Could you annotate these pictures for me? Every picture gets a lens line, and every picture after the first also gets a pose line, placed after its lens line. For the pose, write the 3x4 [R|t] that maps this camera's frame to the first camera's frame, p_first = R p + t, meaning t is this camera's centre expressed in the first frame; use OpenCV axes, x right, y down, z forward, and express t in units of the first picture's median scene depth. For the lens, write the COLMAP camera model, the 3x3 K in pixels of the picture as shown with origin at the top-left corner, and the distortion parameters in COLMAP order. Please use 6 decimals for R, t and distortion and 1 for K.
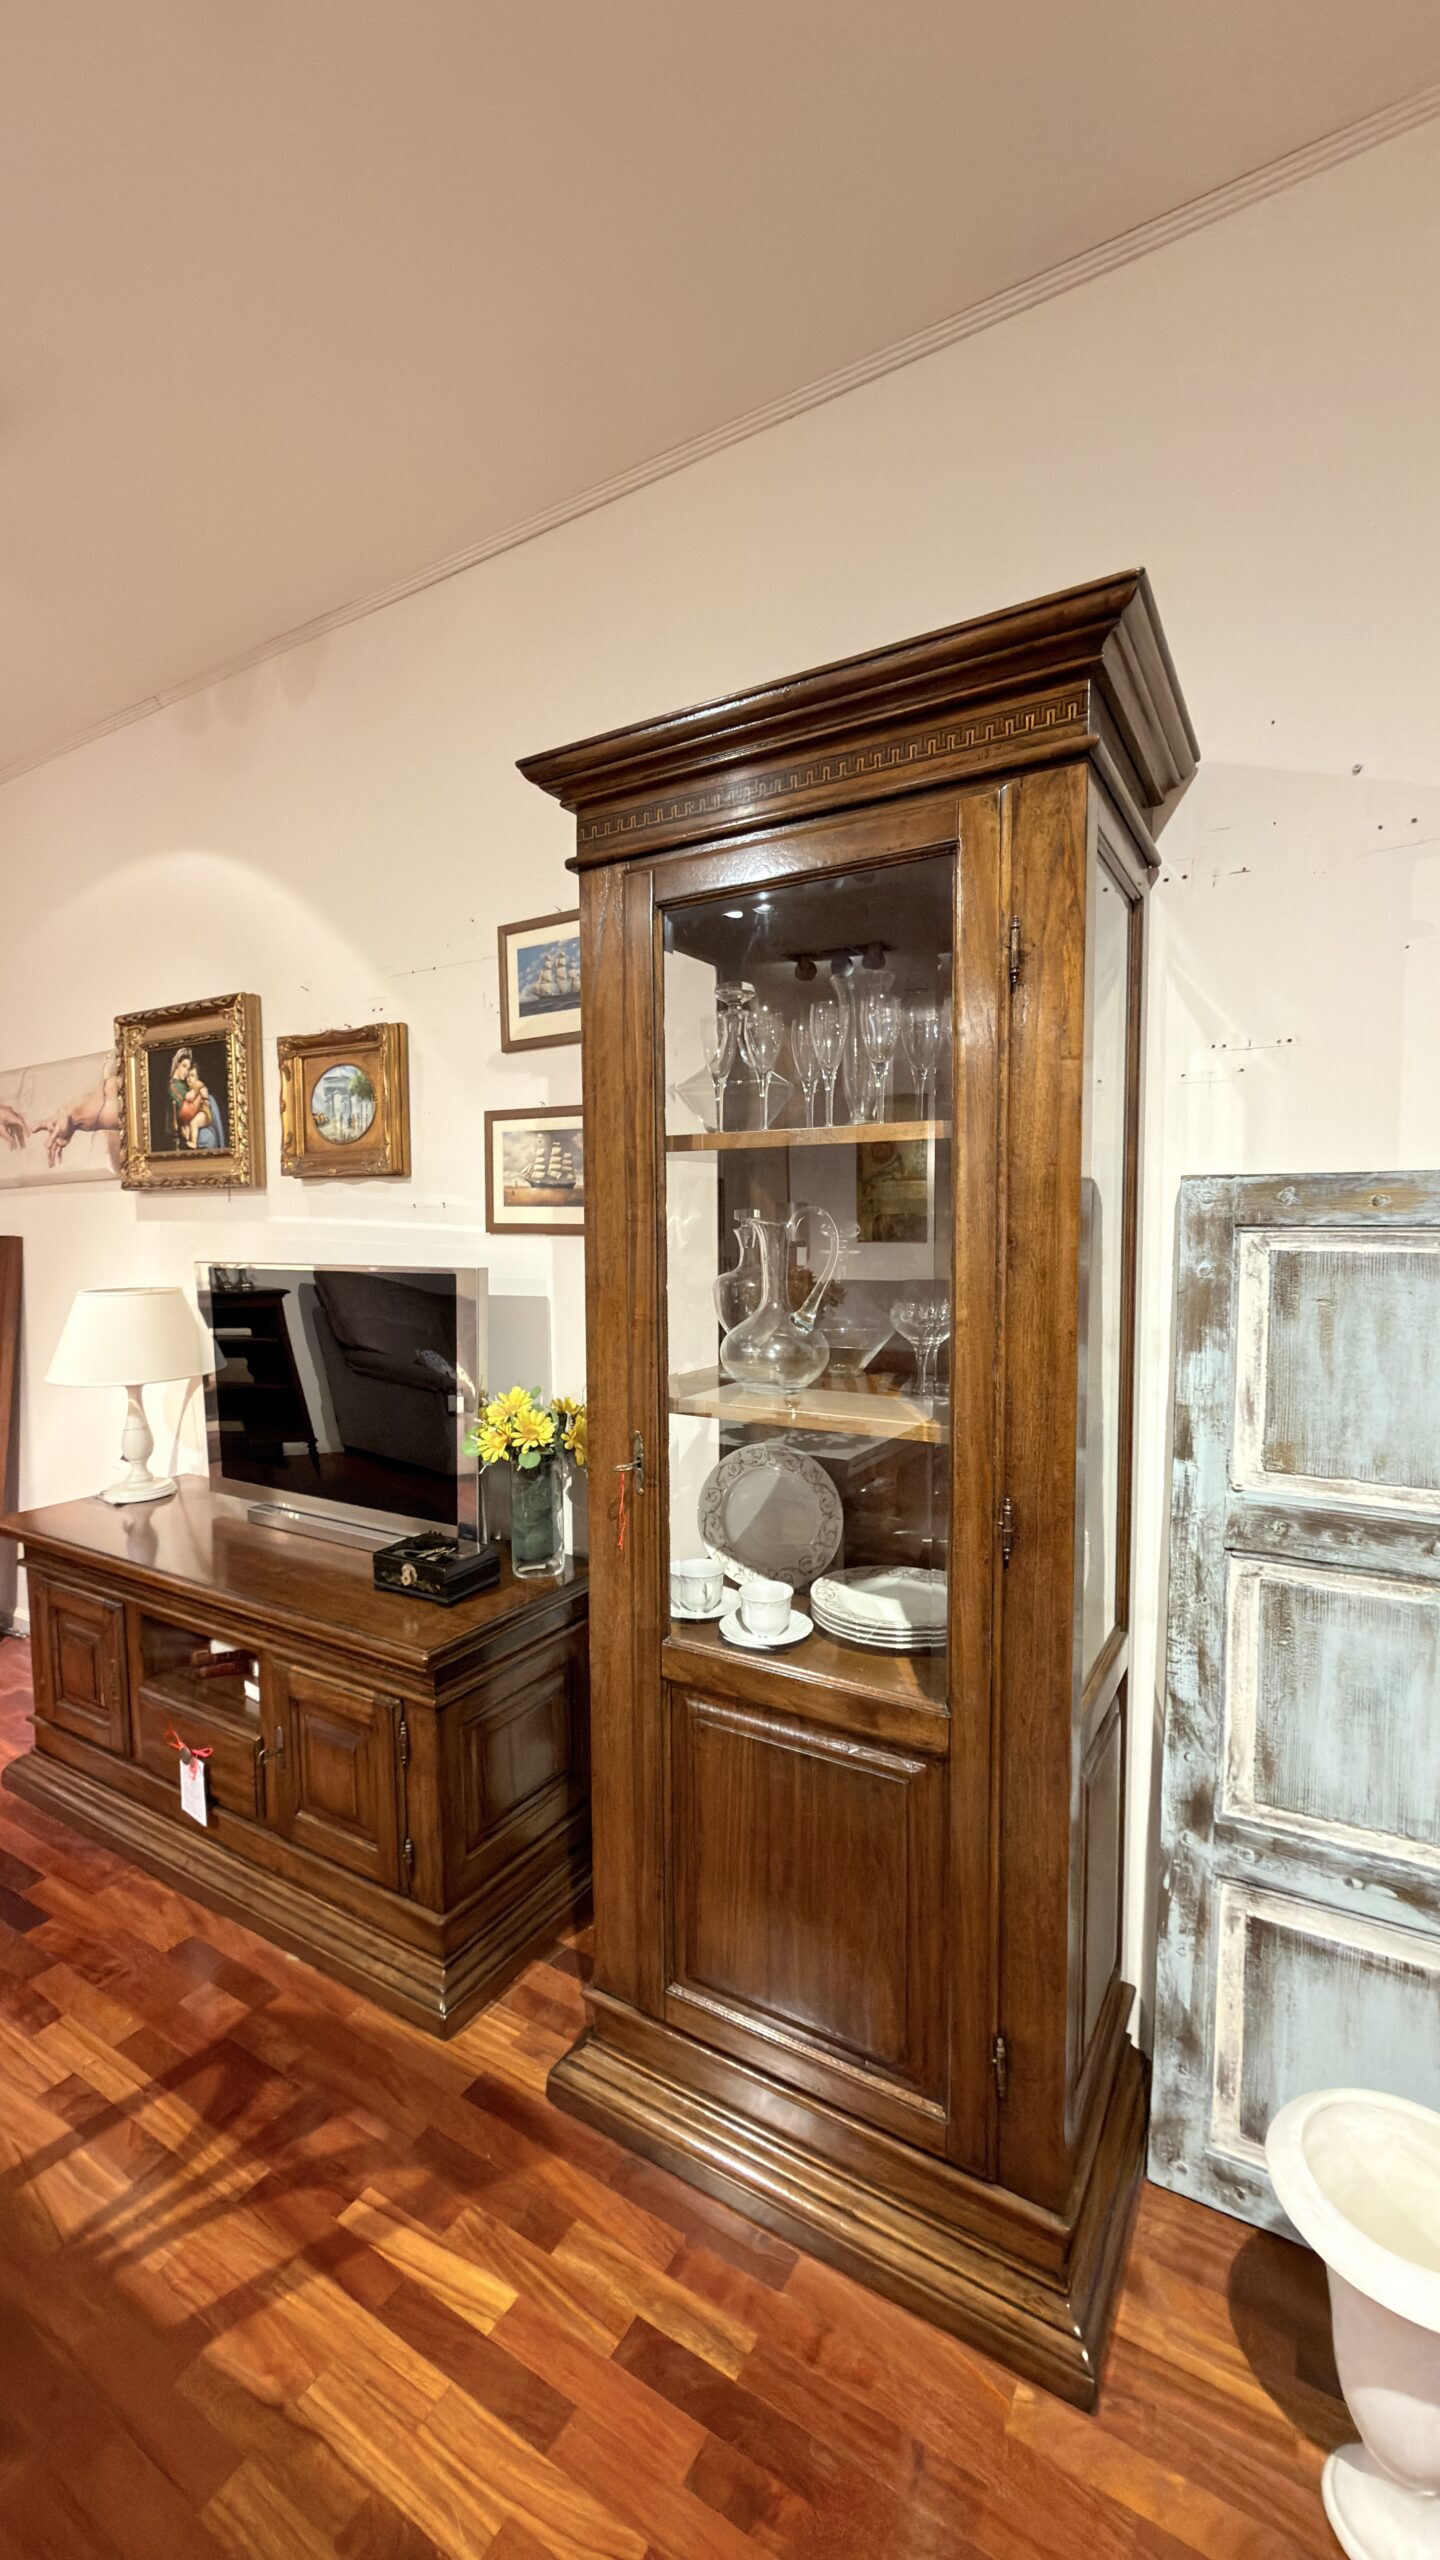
lens RADIAL K [[994.2, 0, 733.2], [0, 994.2, 1289.6], [0, 0, 1]] dist [-0.000550, 0.000019]
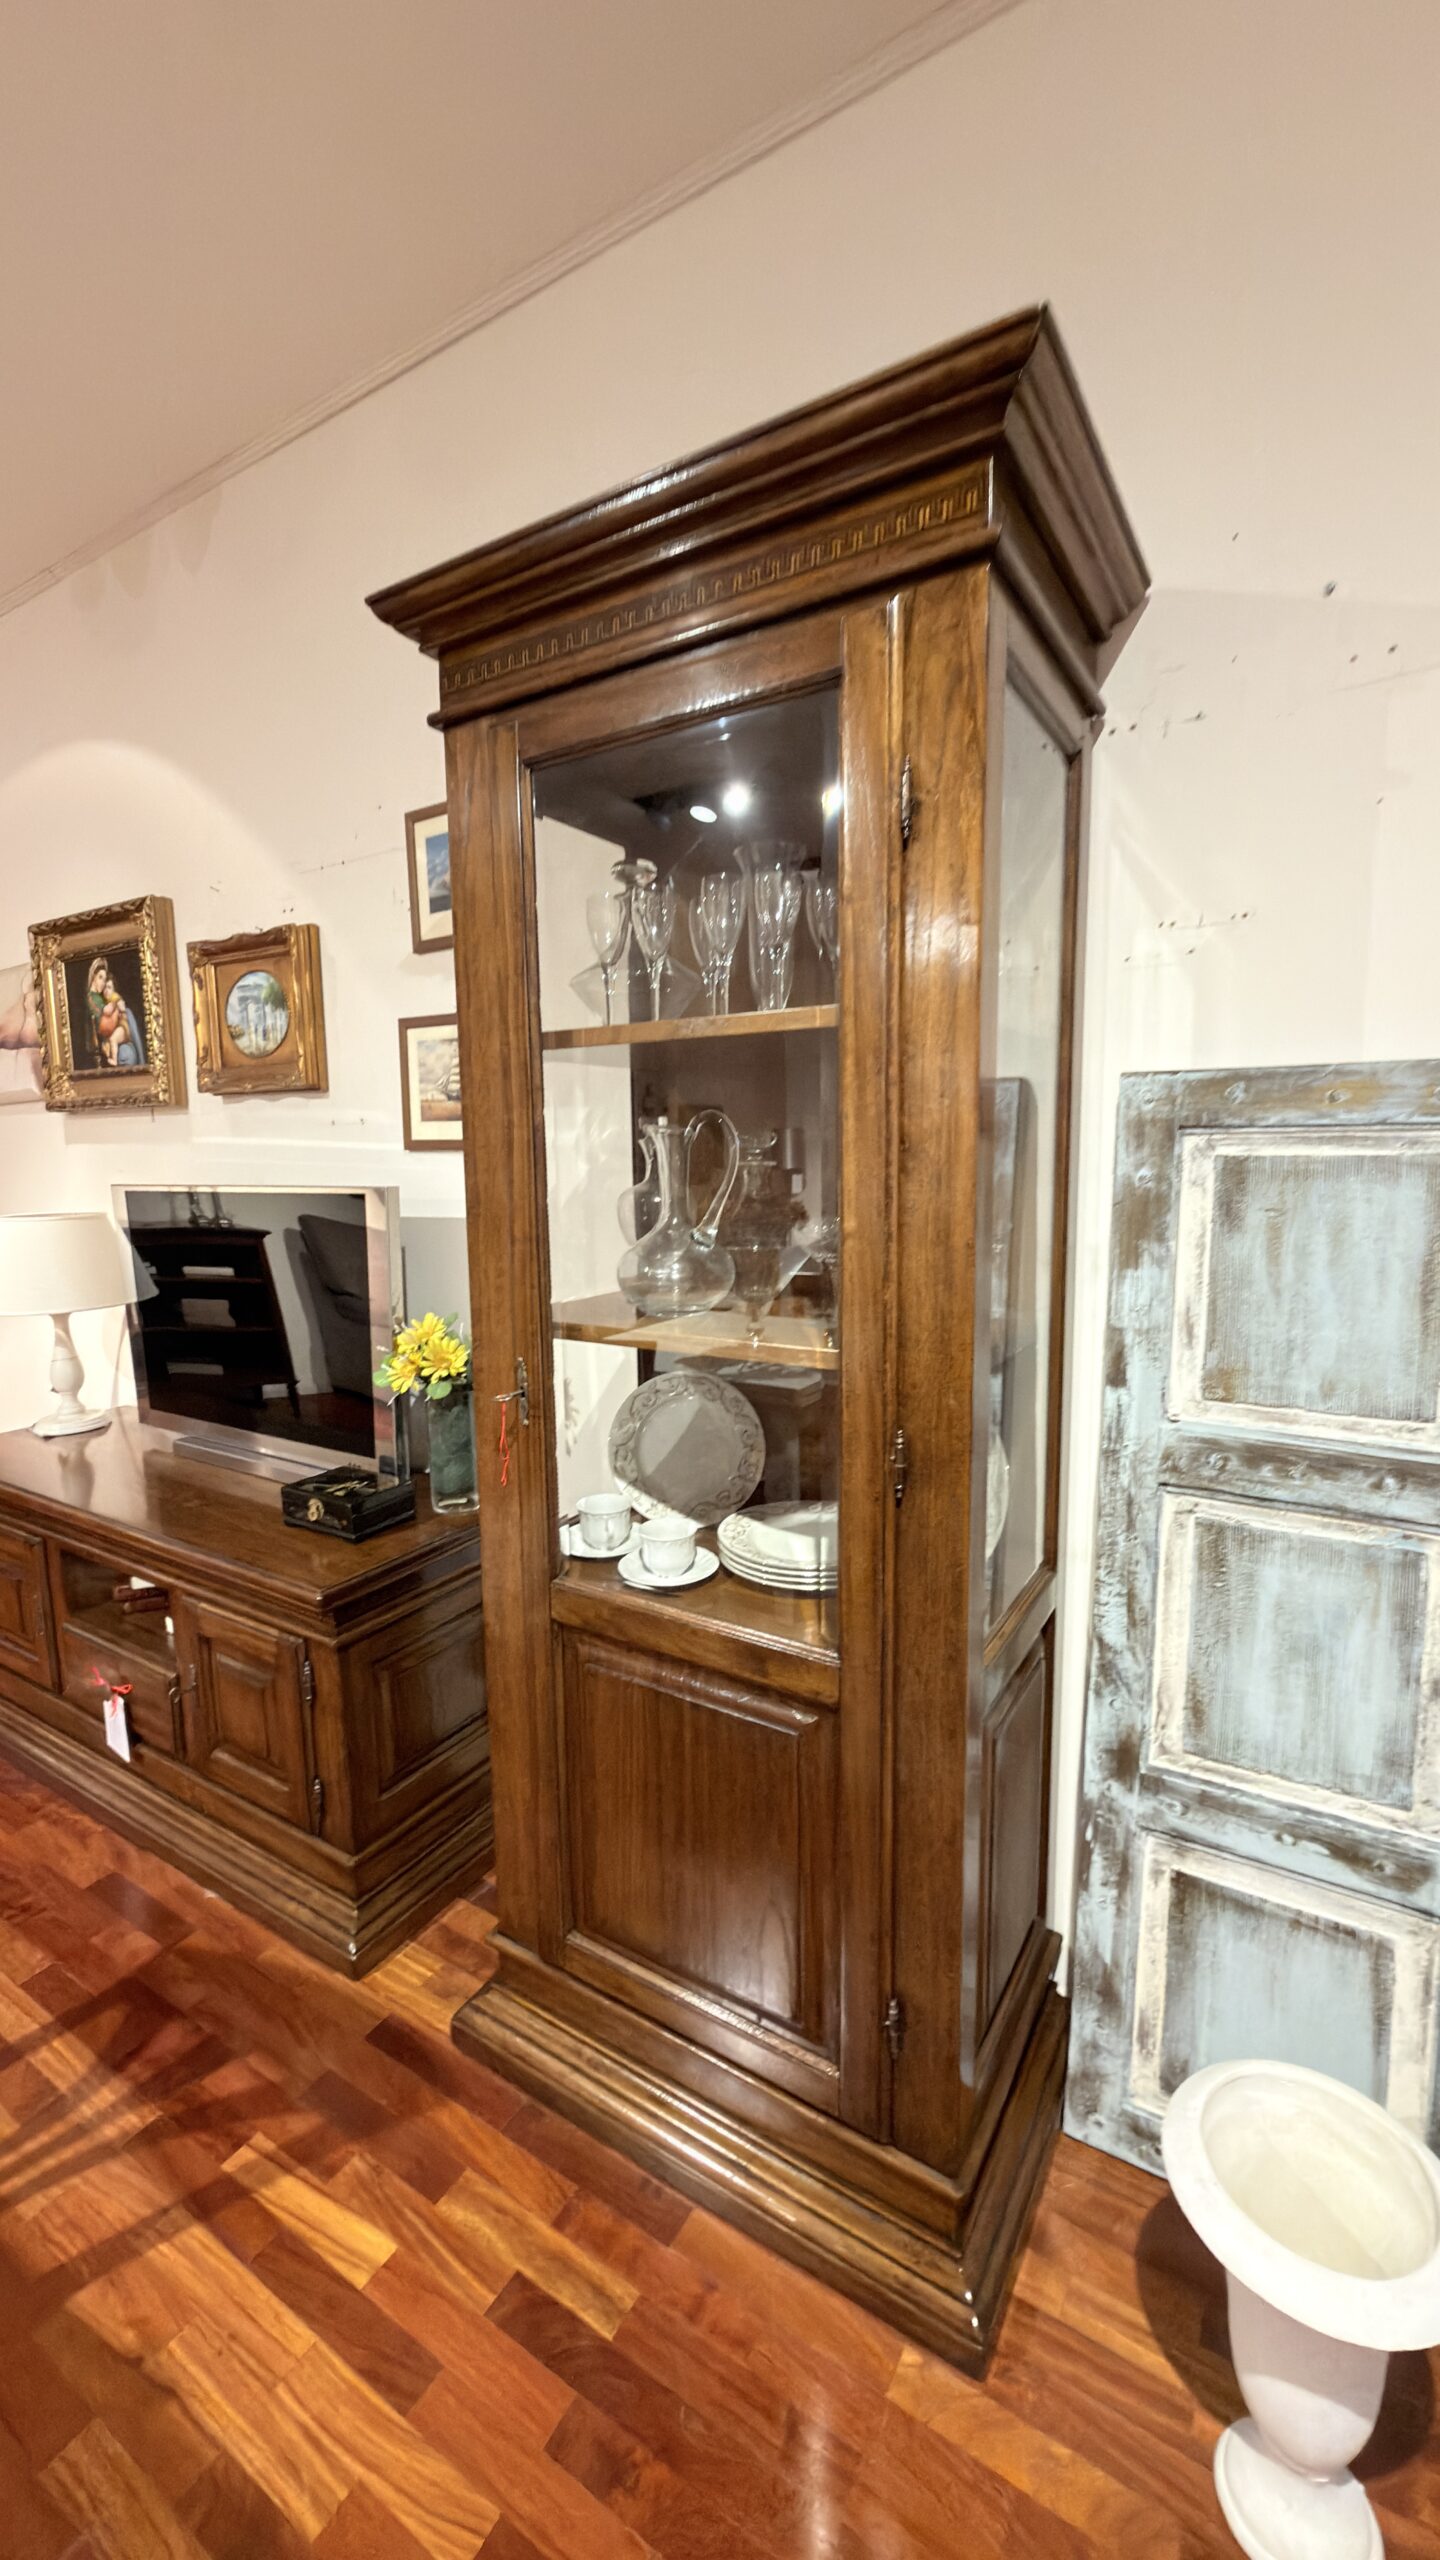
lens RADIAL K [[994.2, 0, 732.7], [0, 994.2, 1286.0], [0, 0, 1]] dist [-0.000550, 0.000019]
pose [[0.999895, -0.004197, -0.013869, 0.116699], [0.005088, 0.997883, 0.064835, 0.017852], [0.013568, -0.064899, 0.997800, 0.093837]]
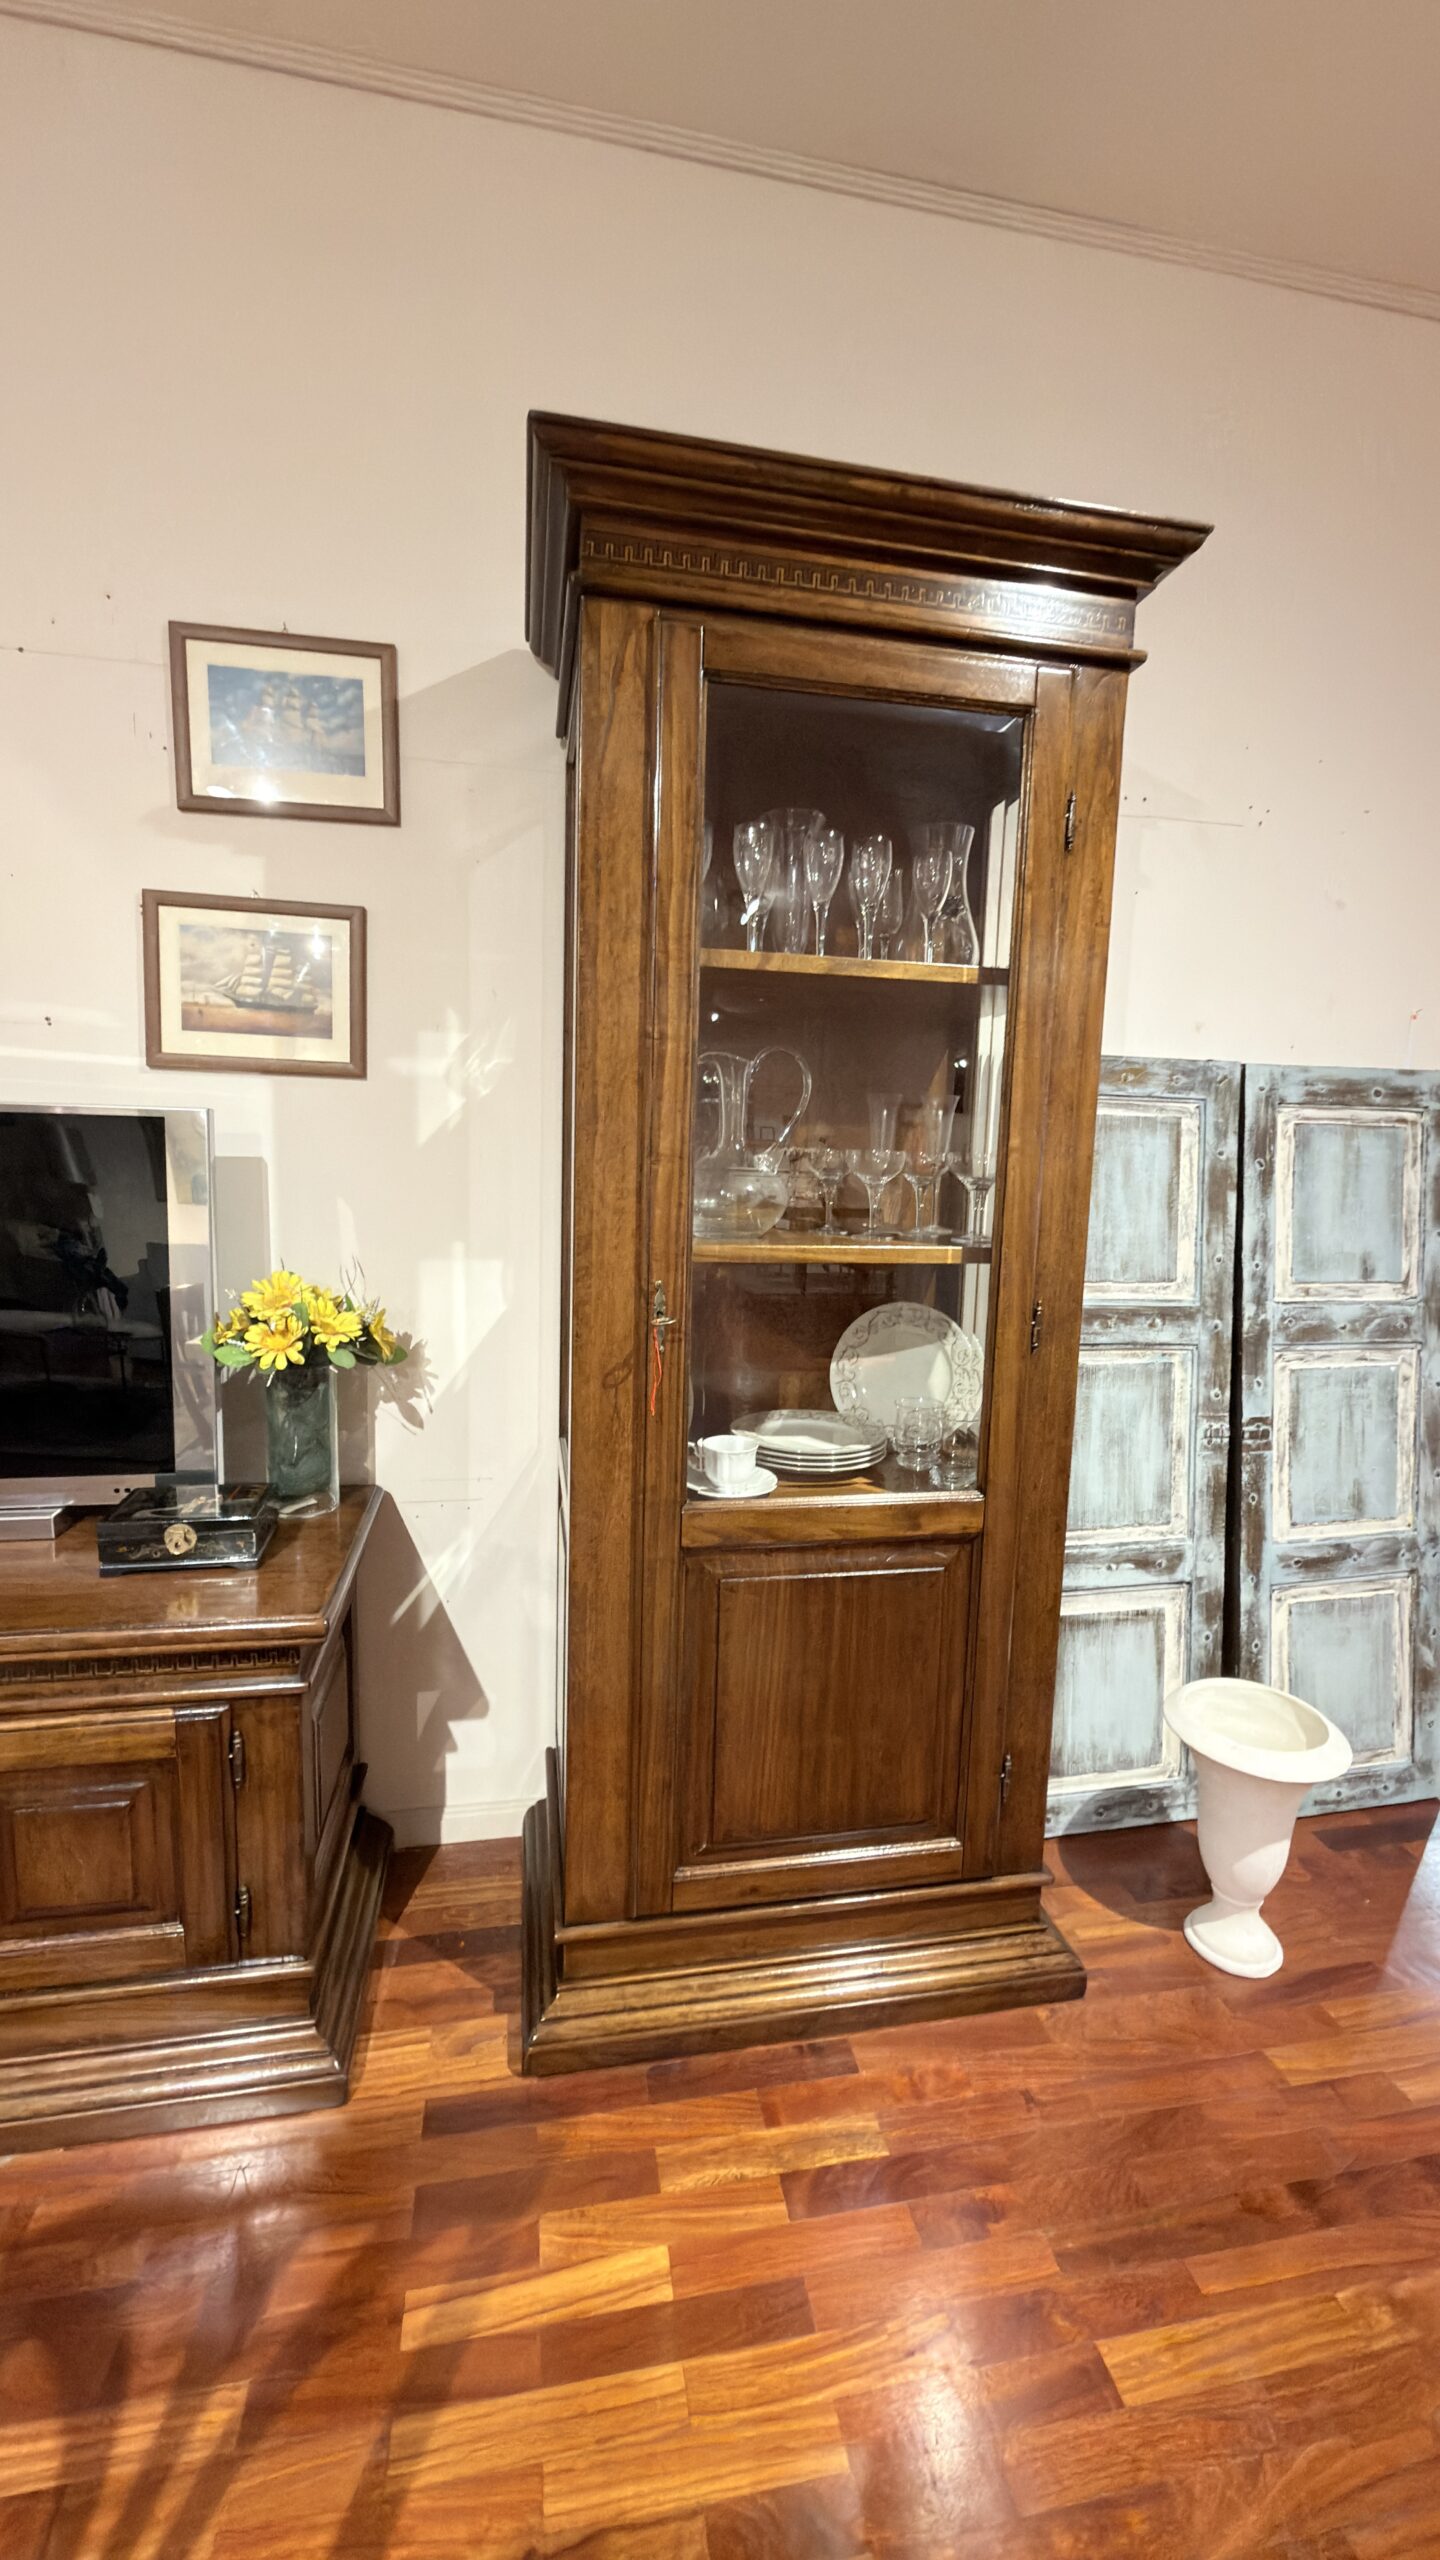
lens RADIAL K [[994.2, 0, 704.0], [0, 994.2, 1283.8], [0, 0, 1]] dist [-0.000550, 0.000019]
pose [[0.753256, -0.056292, 0.655314, -0.666809], [0.015562, 0.997577, 0.067804, 0.087777], [-0.657543, -0.040876, 0.752307, 0.318025]]
